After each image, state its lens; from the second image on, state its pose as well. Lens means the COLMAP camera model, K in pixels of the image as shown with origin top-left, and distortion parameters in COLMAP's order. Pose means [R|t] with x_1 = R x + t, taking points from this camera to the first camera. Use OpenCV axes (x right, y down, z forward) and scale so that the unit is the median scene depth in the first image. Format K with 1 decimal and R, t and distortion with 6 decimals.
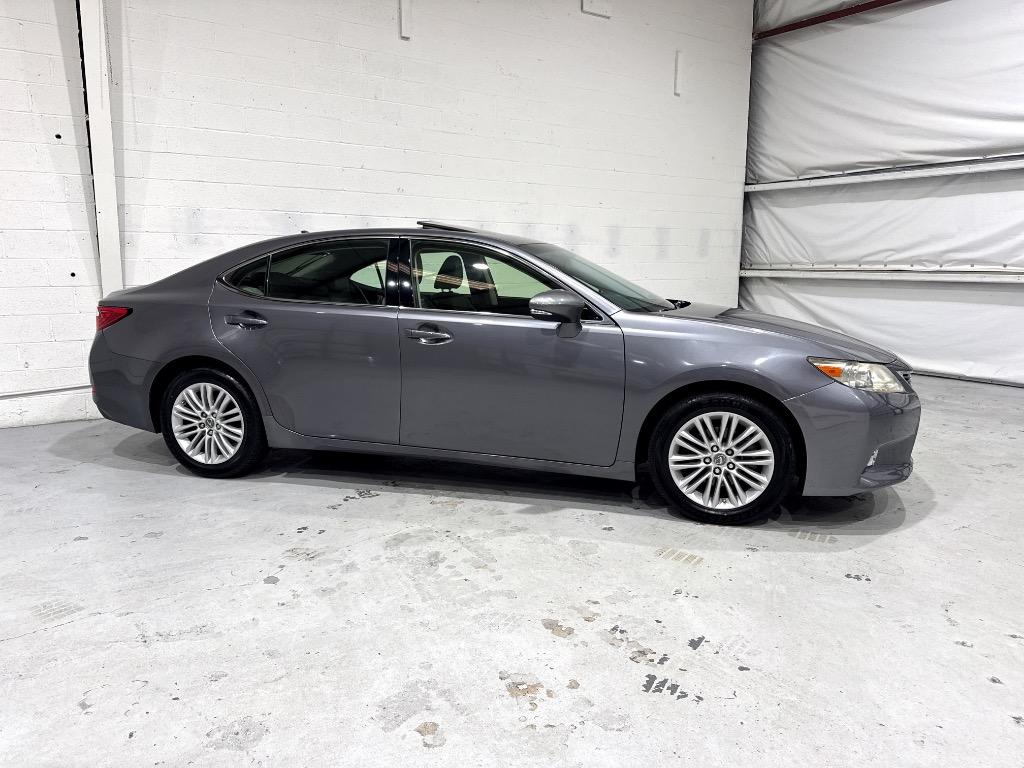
lens RADIAL K [[735.4, 0, 509.6], [0, 735.4, 385.0], [0, 0, 1]] dist [0.019114, -0.022886]
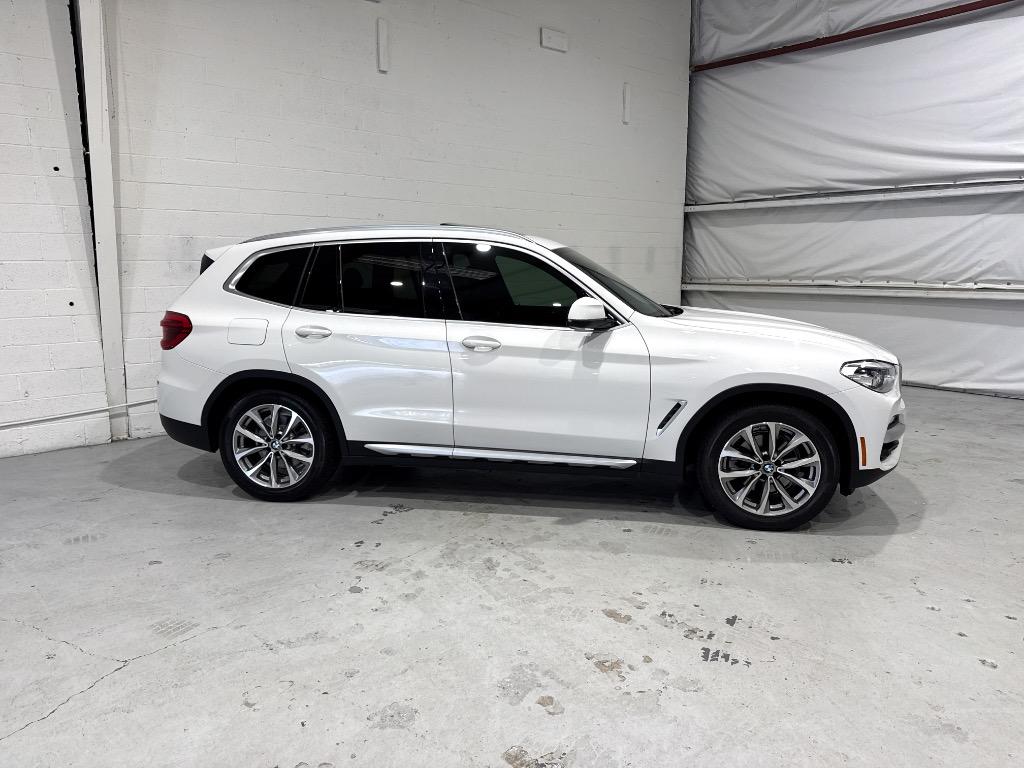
lens RADIAL K [[734.8, 0, 514.9], [0, 734.8, 385.8], [0, 0, 1]] dist [0.036551, -0.051660]
pose [[0.992841, -0.023871, 0.117032, -0.168775], [0.023914, 0.999713, 0.001038, -0.036713], [-0.117023, 0.001768, 0.993128, -0.127545]]
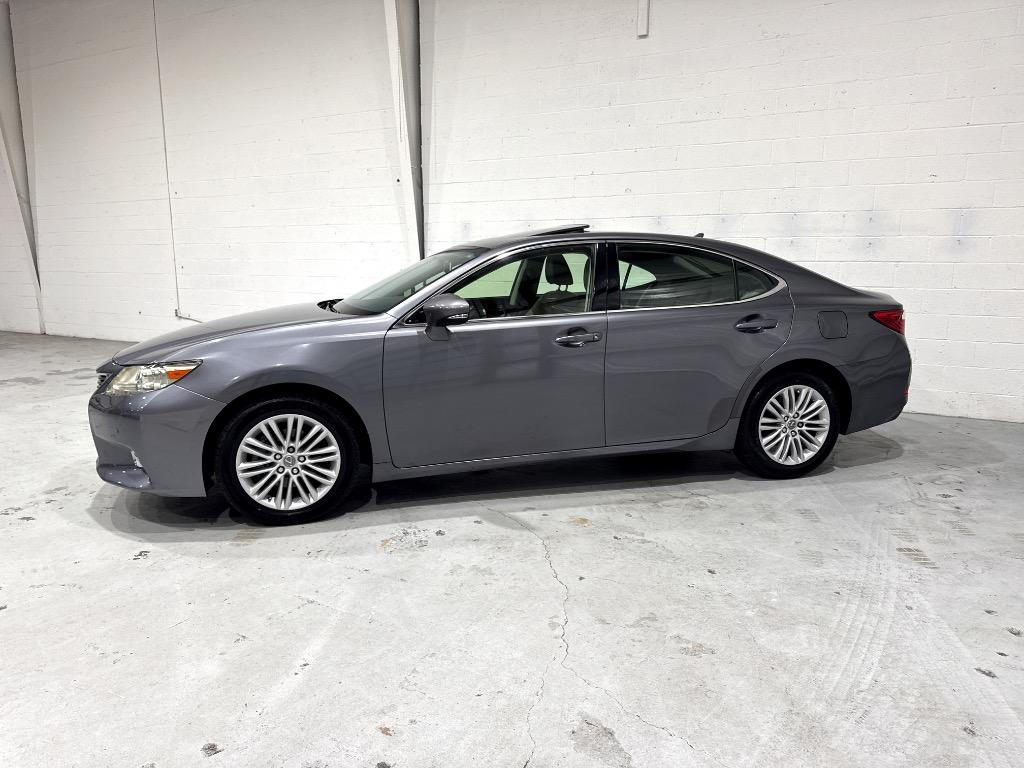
lens RADIAL K [[738.0, 0, 497.8], [0, 738.0, 385.3], [0, 0, 1]] dist [0.014566, -0.019794]
pose [[0.439308, 0.150097, -0.885709, 1.373130], [-0.148183, 0.984544, 0.093349, -0.139482], [0.886031, 0.090238, 0.454760, 0.797565]]
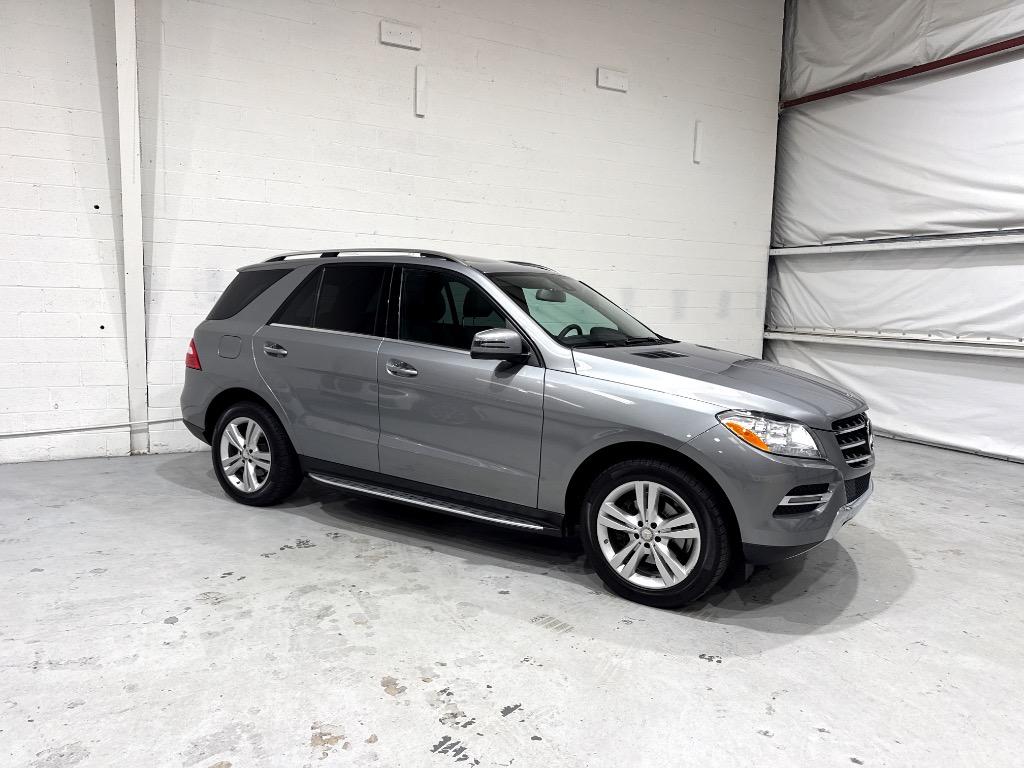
lens RADIAL K [[737.8, 0, 517.4], [0, 737.8, 382.7], [0, 0, 1]] dist [0.003051, -0.003754]
pose [[0.993267, 0.036737, -0.109870, 0.255018], [-0.043192, 0.997442, -0.056961, -0.045104], [0.107496, 0.061323, 0.992312, -0.065093]]
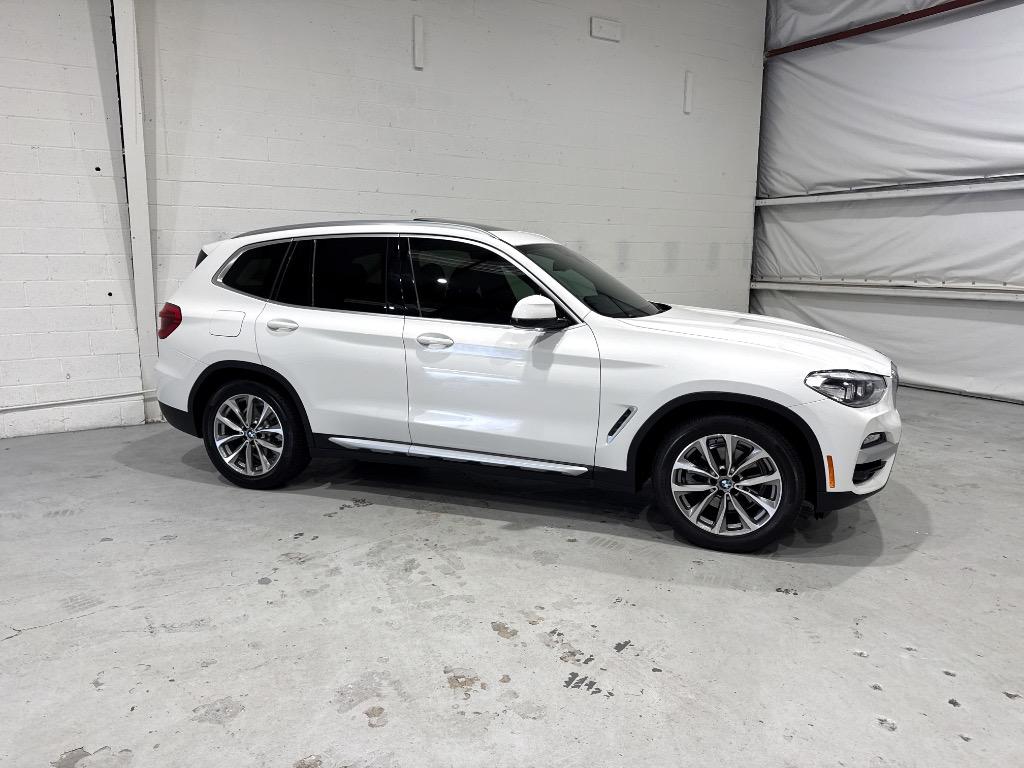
lens RADIAL K [[736.0, 0, 510.6], [0, 736.0, 384.5], [0, 0, 1]] dist [0.025549, -0.034007]
pose [[0.998650, 0.011013, -0.050766, 0.094166], [-0.010827, 0.999934, 0.003945, -0.041252], [0.050806, -0.003390, 0.998703, -0.105353]]
